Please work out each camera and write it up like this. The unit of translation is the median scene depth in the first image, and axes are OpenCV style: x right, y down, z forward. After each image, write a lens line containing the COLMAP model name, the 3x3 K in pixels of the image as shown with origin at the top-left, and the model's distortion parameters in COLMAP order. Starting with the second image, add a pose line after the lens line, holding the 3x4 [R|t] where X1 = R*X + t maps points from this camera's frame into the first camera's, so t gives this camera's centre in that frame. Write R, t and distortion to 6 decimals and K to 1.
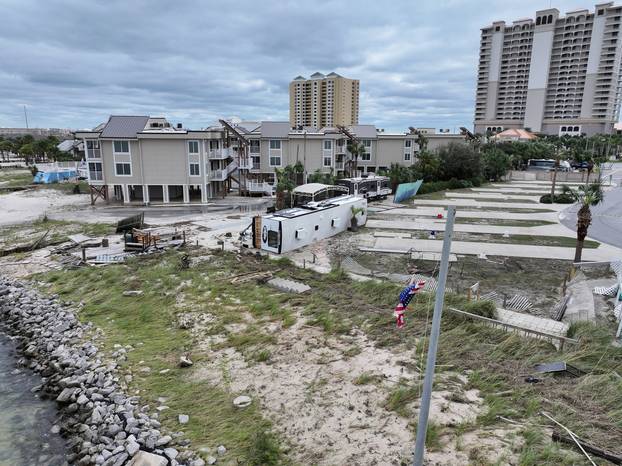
lens RADIAL K [[435.7, 0, 311.0], [0, 435.7, 233.0], [0, 0, 1]] dist [-0.005136, 0.021915]
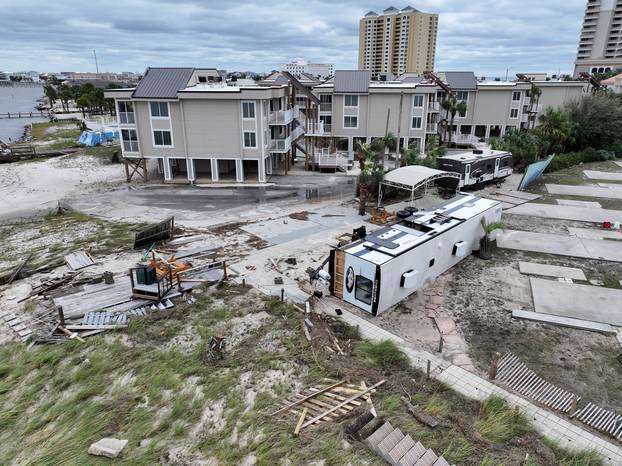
lens RADIAL K [[435.7, 0, 311.0], [0, 435.7, 233.0], [0, 0, 1]] dist [-0.005136, 0.021915]
pose [[0.989524, 0.043538, -0.137644, -0.046510], [-0.026339, 0.991883, 0.124392, -0.079859], [0.141942, -0.119464, 0.982640, 0.235815]]
